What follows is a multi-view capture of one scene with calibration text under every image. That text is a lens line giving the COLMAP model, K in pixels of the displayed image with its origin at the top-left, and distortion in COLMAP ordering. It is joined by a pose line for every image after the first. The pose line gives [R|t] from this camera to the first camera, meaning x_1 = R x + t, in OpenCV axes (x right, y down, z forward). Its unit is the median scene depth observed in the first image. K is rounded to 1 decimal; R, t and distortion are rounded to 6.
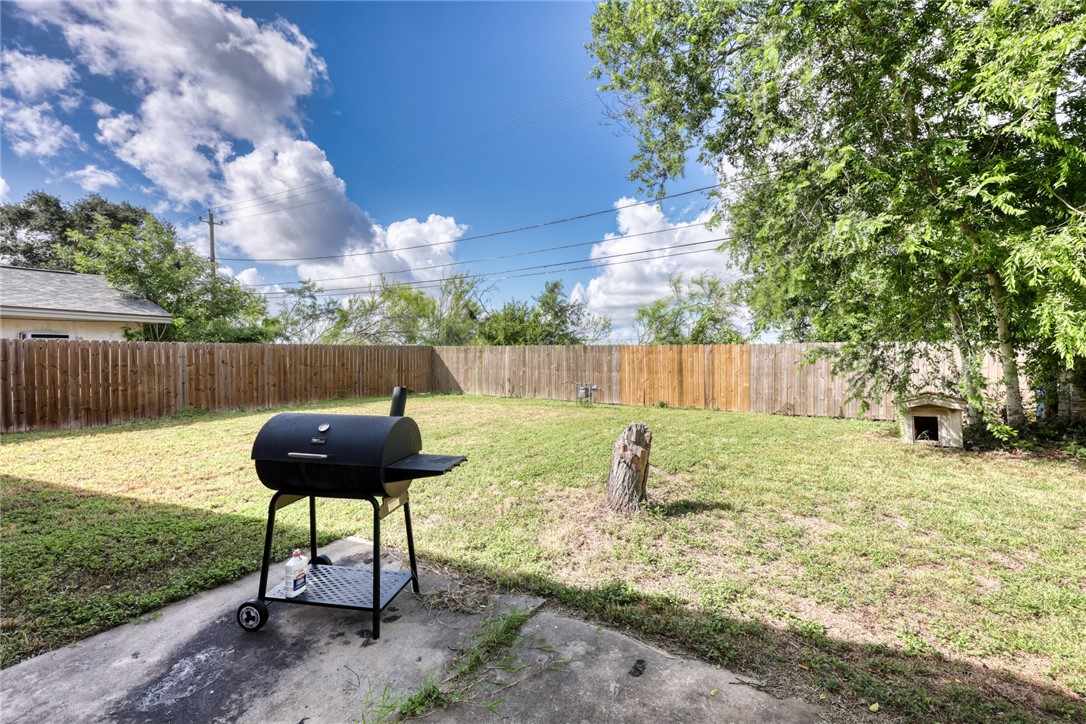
lens RADIAL K [[428.2, 0, 543.0], [0, 428.2, 362.0], [0, 0, 1]] dist [0.000138, -0.000011]
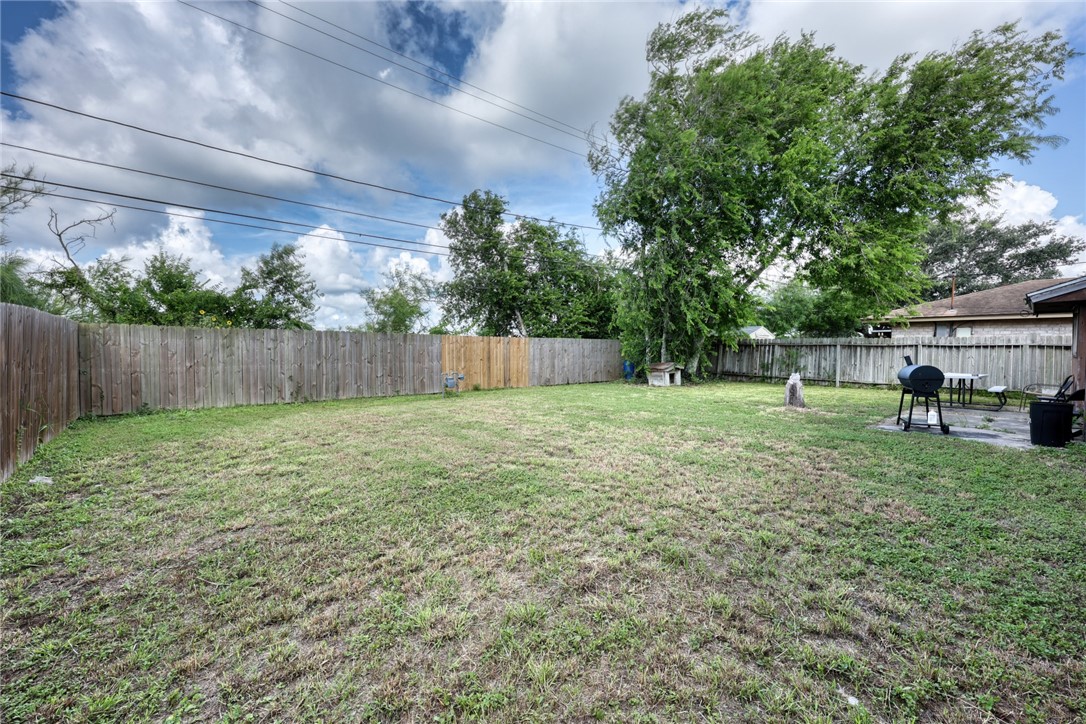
lens RADIAL K [[428.2, 0, 543.0], [0, 428.2, 362.0], [0, 0, 1]] dist [0.000138, -0.000011]
pose [[0.275818, -0.018146, 0.961039, -0.728562], [0.015271, 0.999778, 0.014495, 0.013654], [-0.961089, 0.010678, 0.276034, 0.486768]]
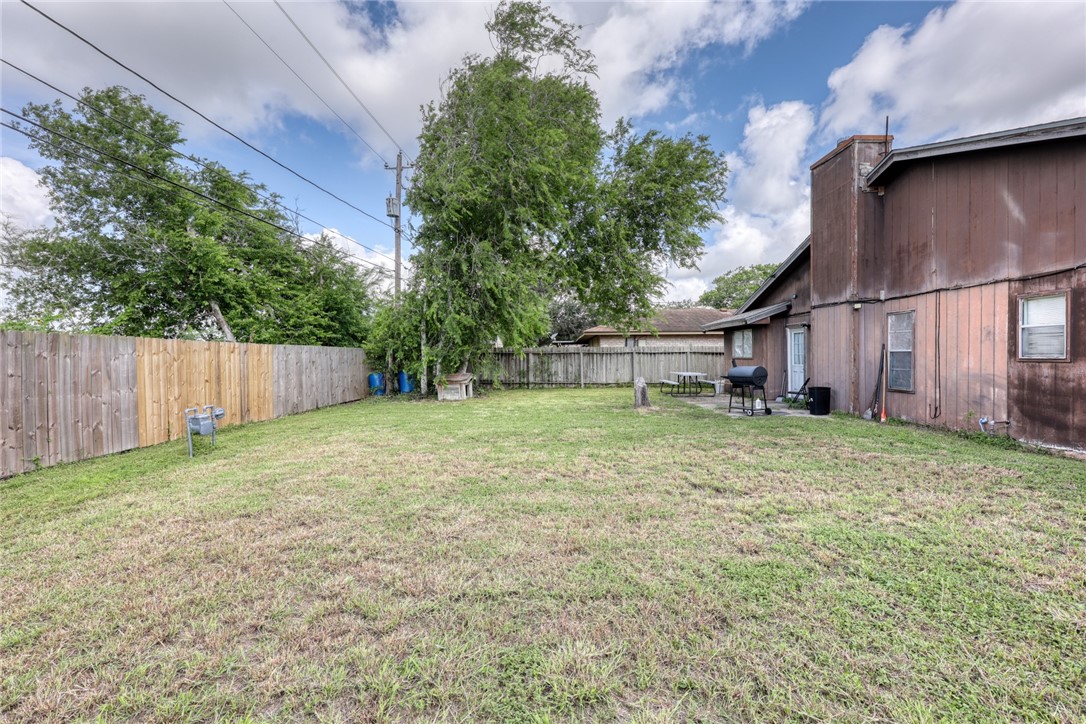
lens RADIAL K [[440.6, 0, 543.0], [0, 440.6, 362.0], [0, 0, 1]] dist [-0.001728, -0.000300]
pose [[-0.519733, 0.006689, 0.854303, -0.544984], [0.037818, 0.999169, 0.015184, 0.001659], [-0.853492, 0.040199, -0.519554, 0.851258]]
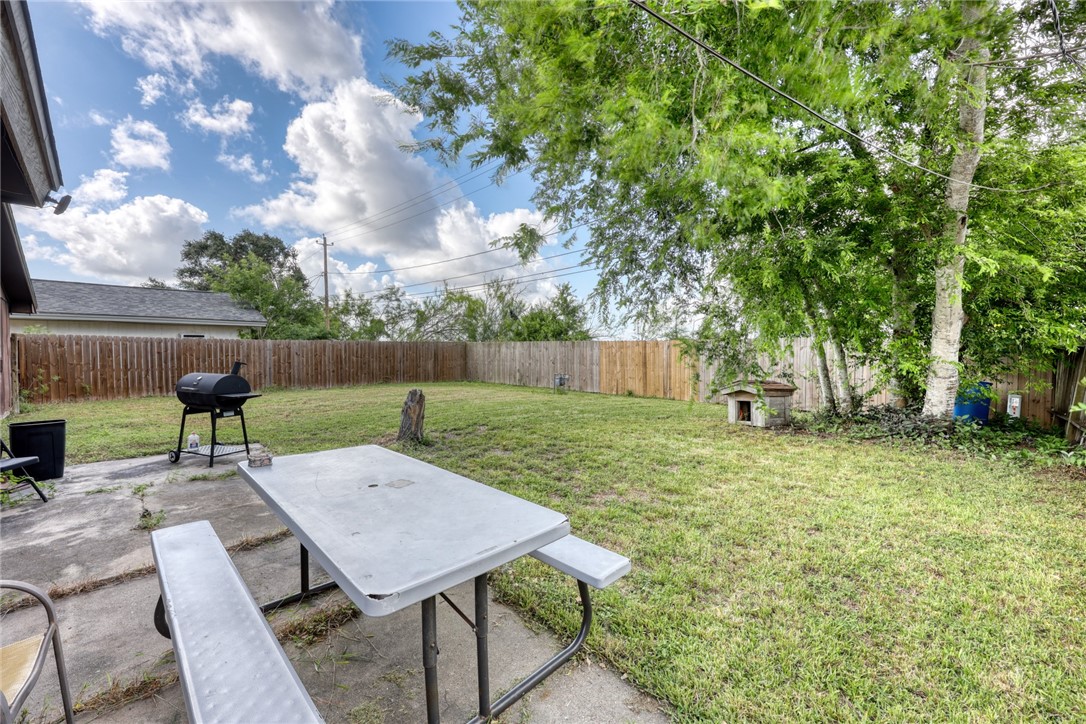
lens RADIAL K [[428.2, 0, 543.0], [0, 428.2, 362.0], [0, 0, 1]] dist [0.000138, -0.000011]
pose [[0.969641, 0.010003, -0.244326, 0.311796], [-0.007222, 0.999899, 0.012275, 0.003970], [0.244424, -0.010138, 0.969615, -0.128606]]
